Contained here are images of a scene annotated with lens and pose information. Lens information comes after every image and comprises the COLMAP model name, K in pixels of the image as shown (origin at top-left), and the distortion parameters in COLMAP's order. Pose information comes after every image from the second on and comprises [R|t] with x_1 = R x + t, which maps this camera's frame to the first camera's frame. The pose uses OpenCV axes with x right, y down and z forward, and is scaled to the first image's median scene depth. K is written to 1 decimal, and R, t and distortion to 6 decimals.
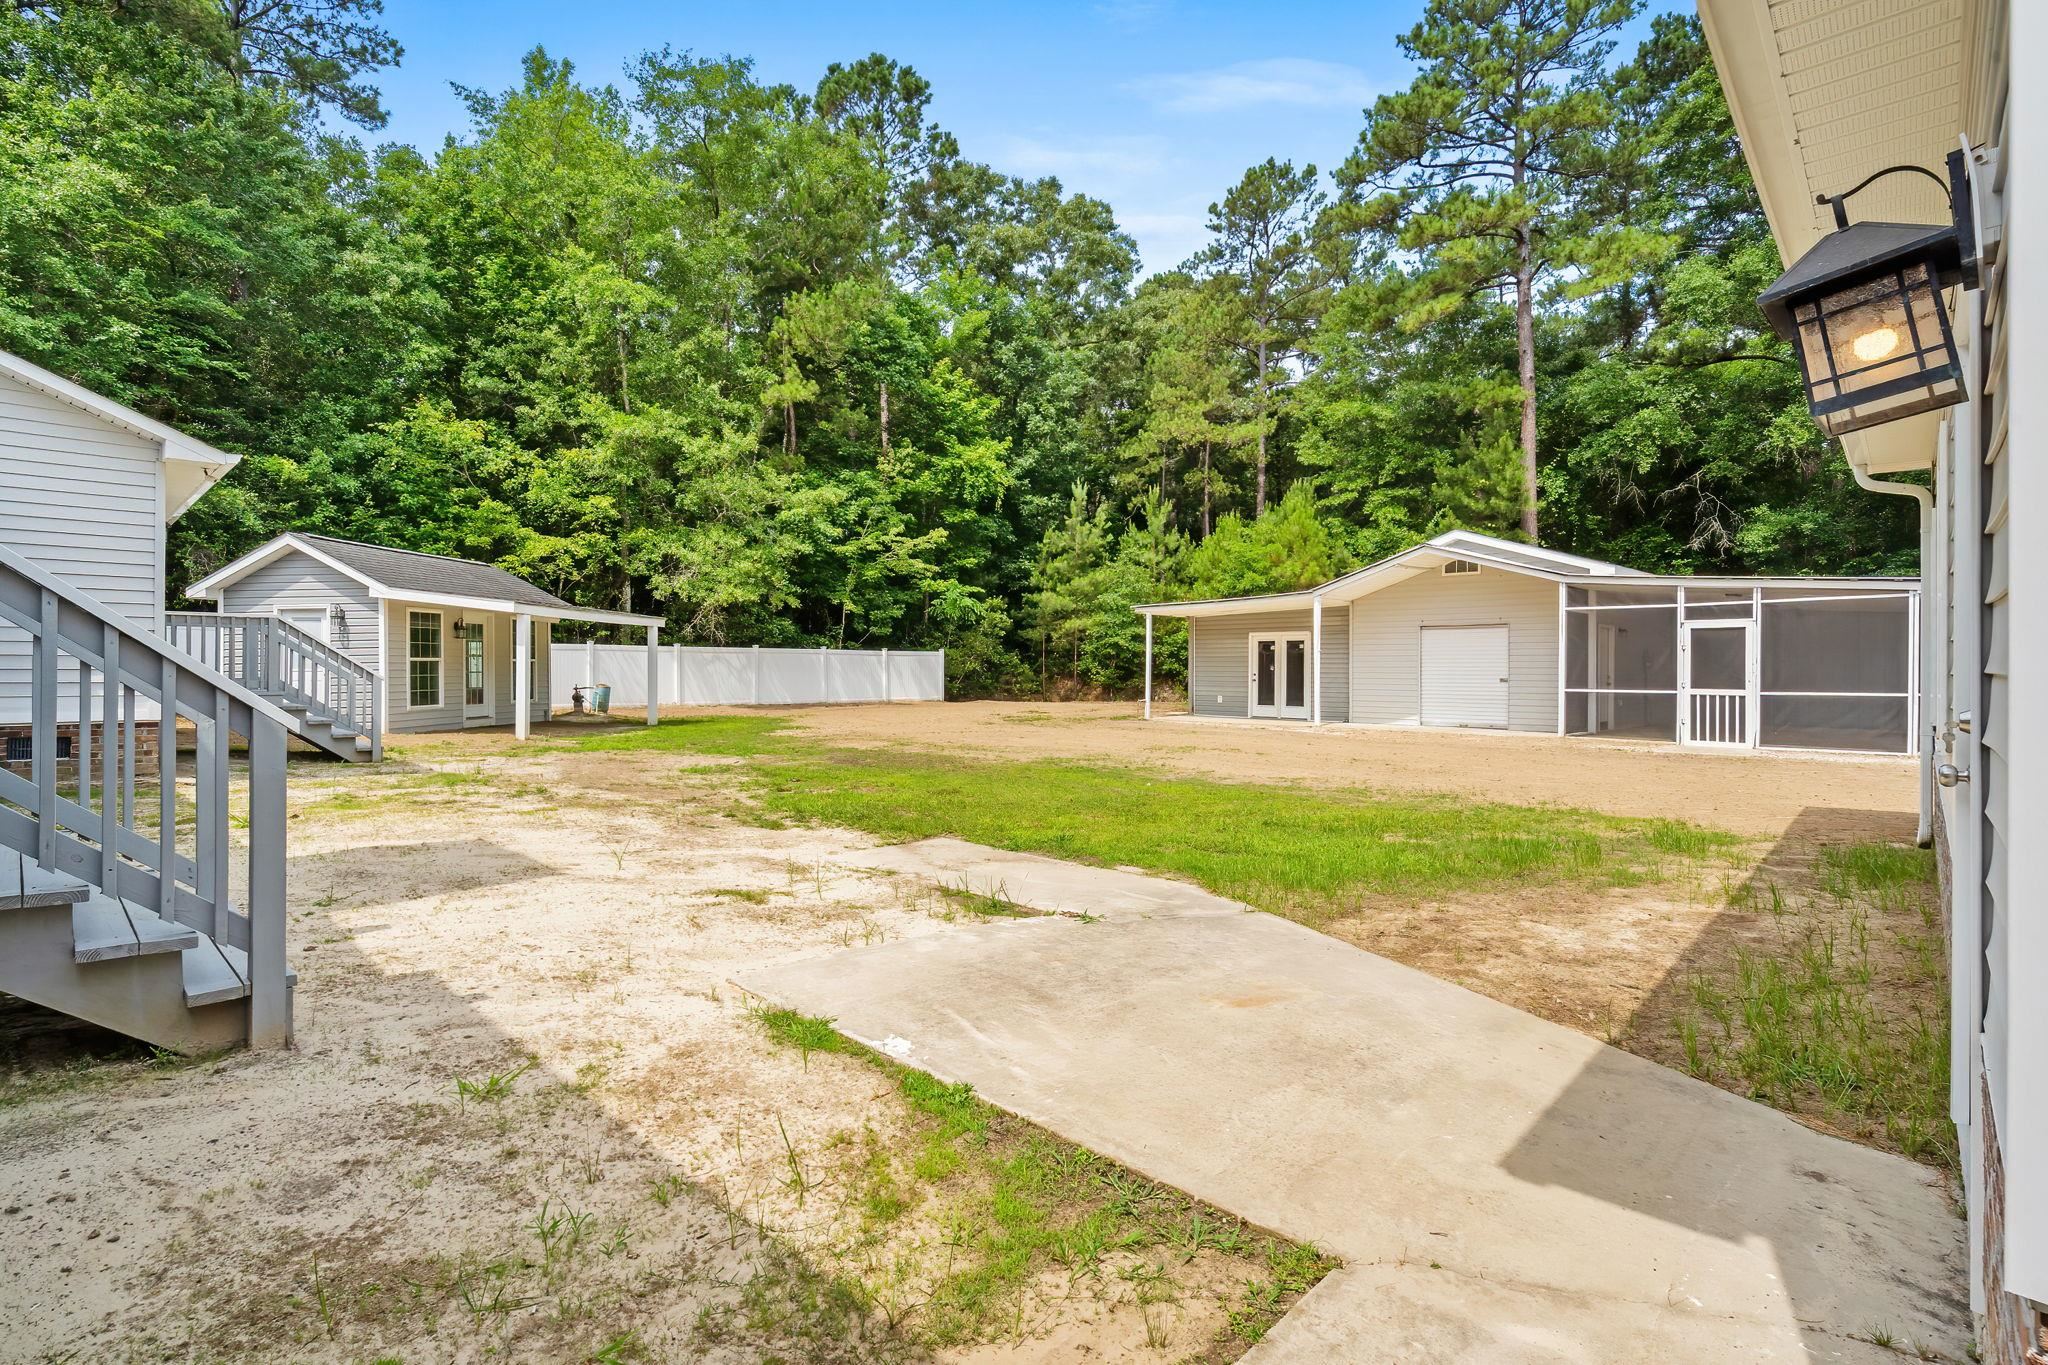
lens RADIAL K [[958.2, 0, 984.5], [0, 958.2, 686.0], [0, 0, 1]] dist [0.000259, 0.001390]
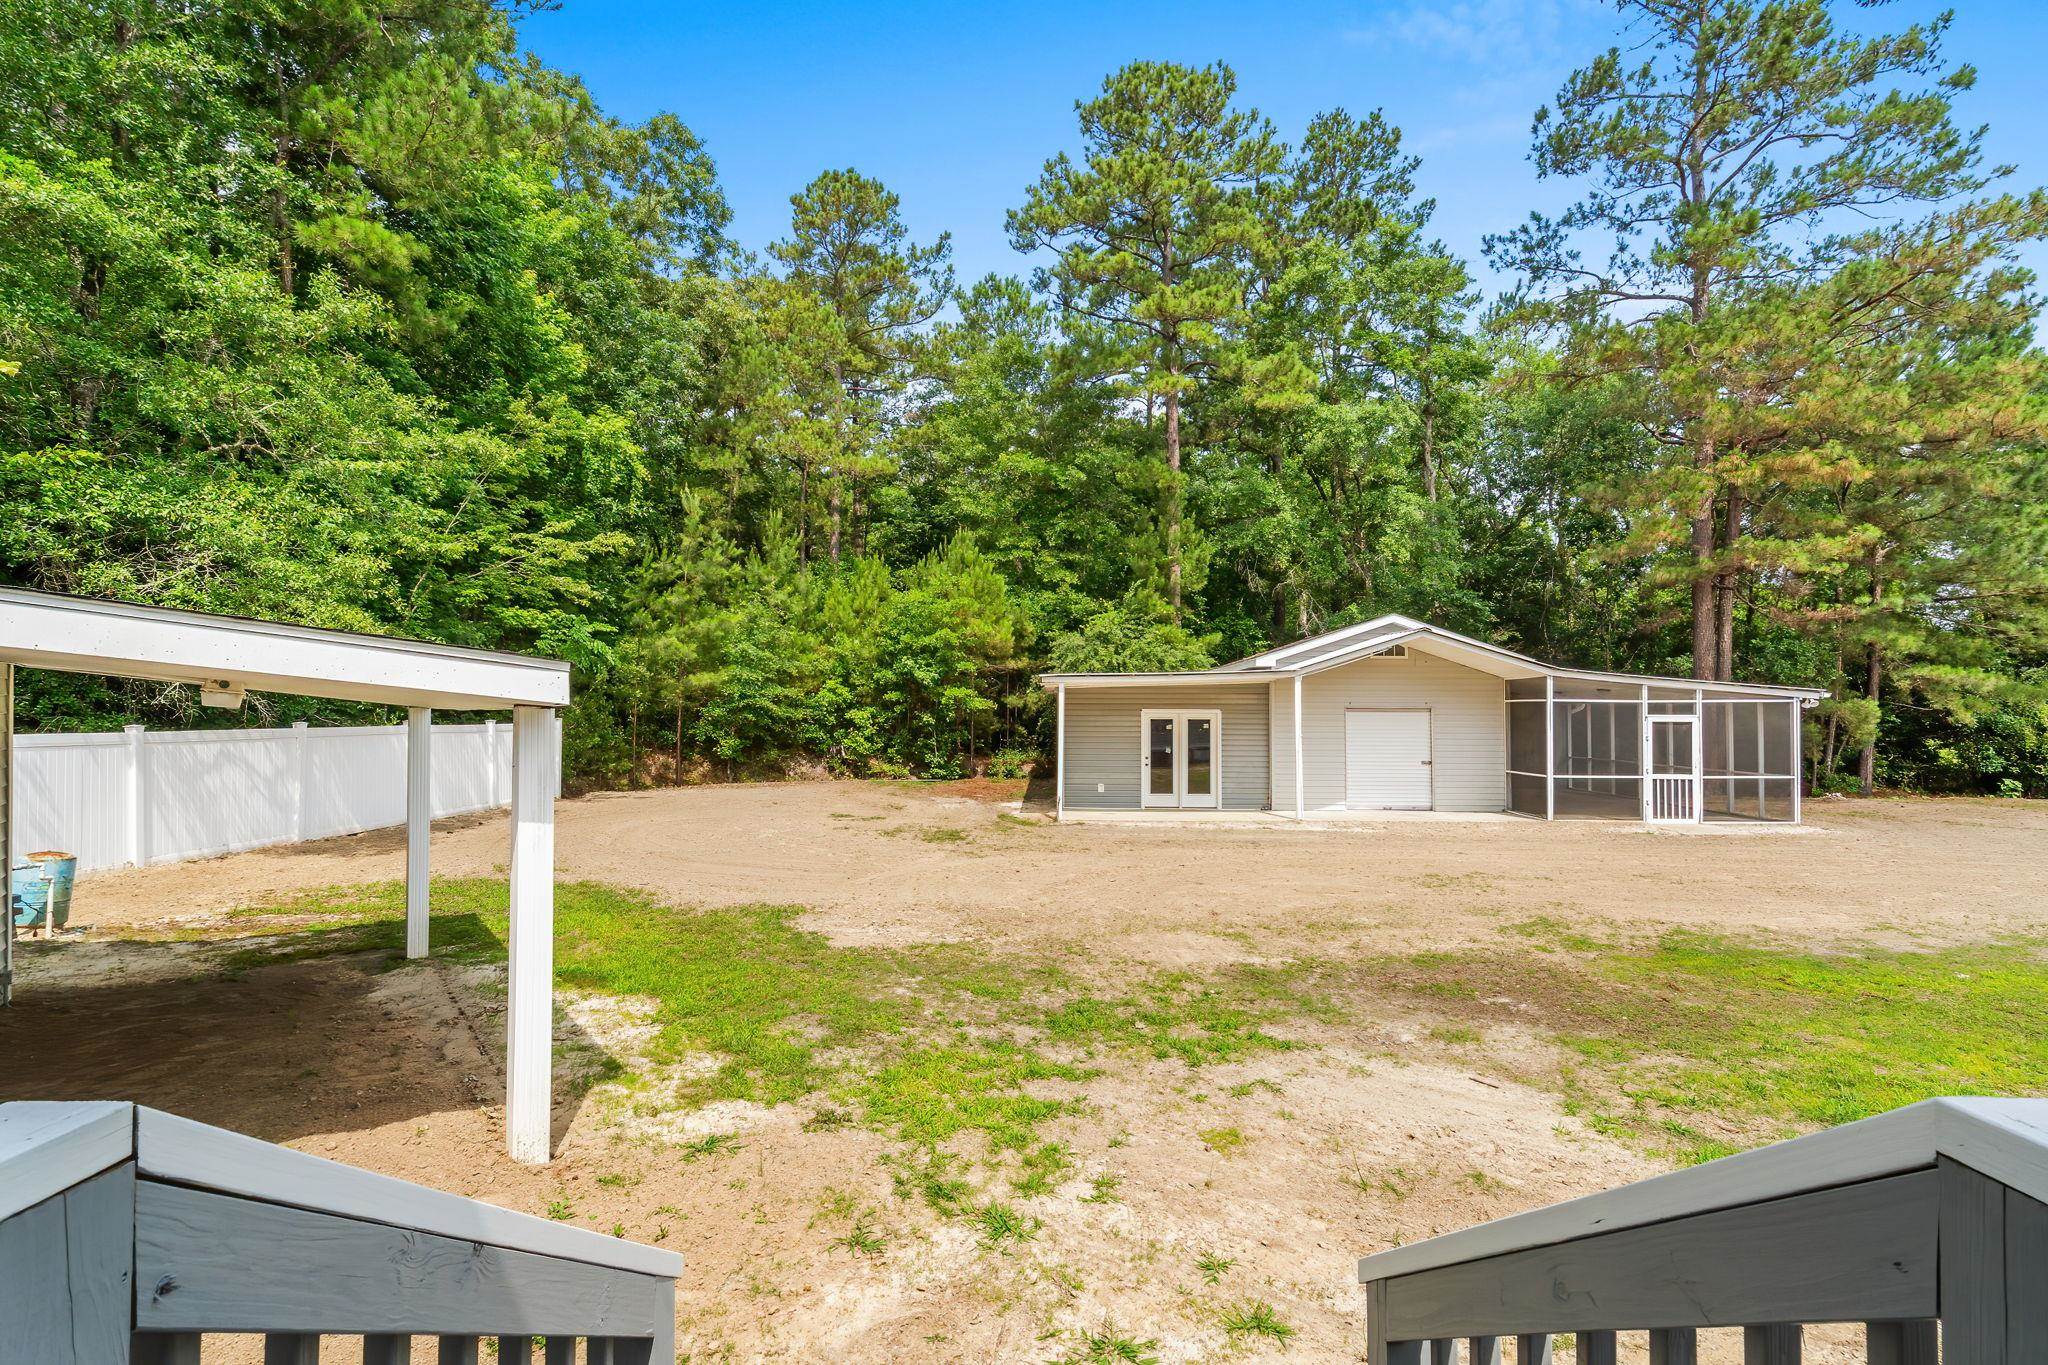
lens RADIAL K [[958.2, 0, 1003.9], [0, 958.2, 695.4], [0, 0, 1]] dist [0.000259, 0.001390]
pose [[0.704288, 0.007875, 0.709870, -0.319208], [0.014229, 0.999581, -0.025206, -0.037218], [-0.709771, 0.027853, 0.703881, 0.373855]]
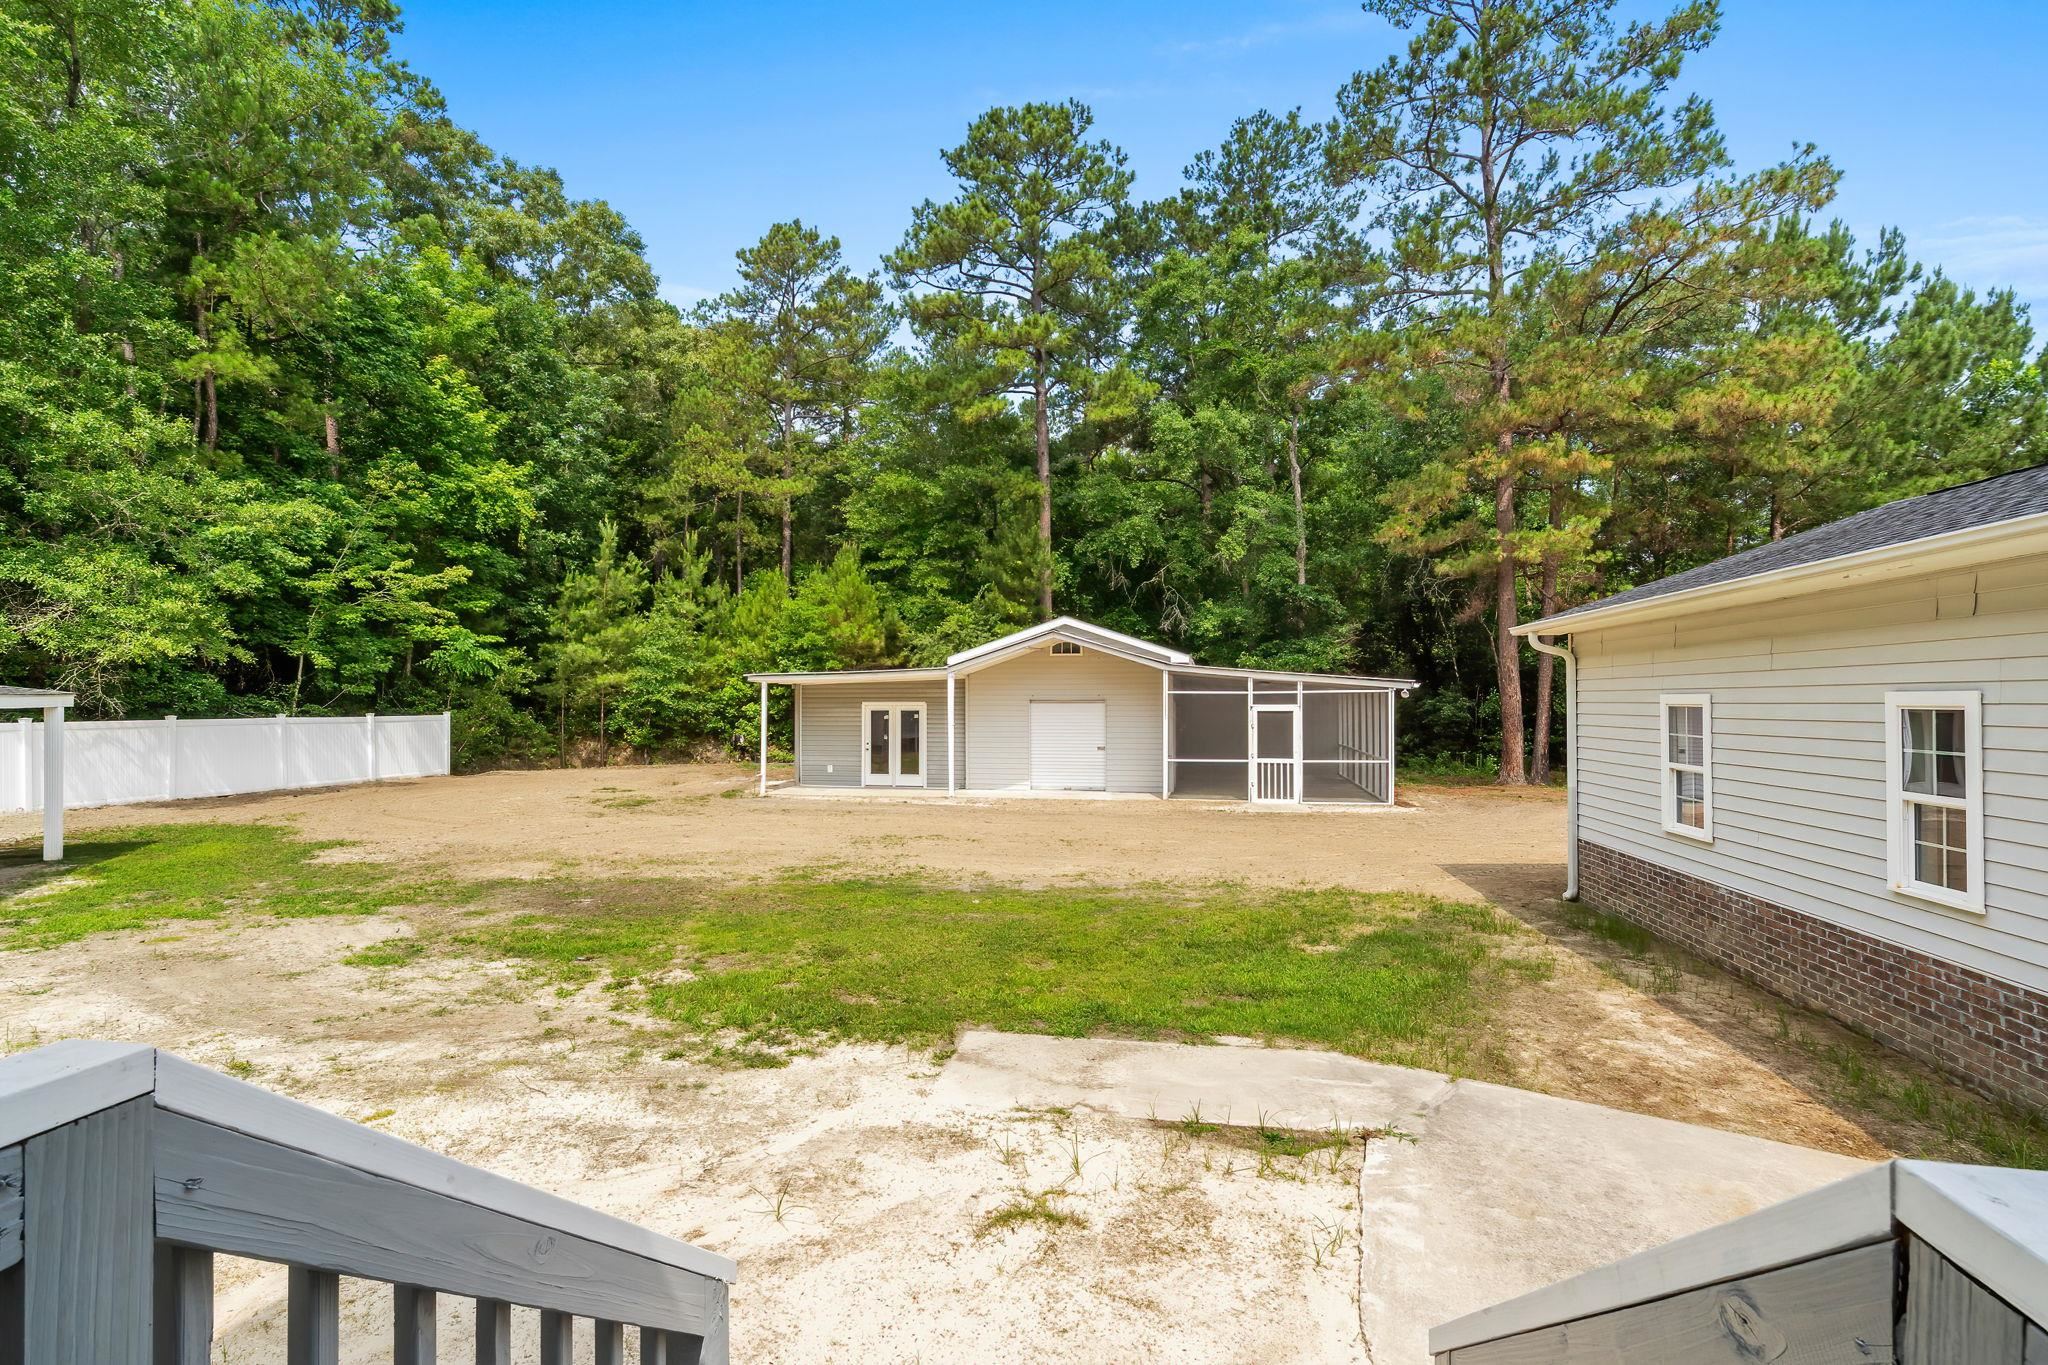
lens RADIAL K [[958.2, 0, 998.1], [0, 958.2, 691.7], [0, 0, 1]] dist [0.000259, 0.001390]
pose [[0.824065, -0.002235, 0.566490, -0.132462], [0.018362, 0.999572, -0.022767, -0.031772], [-0.566197, 0.029164, 0.823754, 0.075421]]
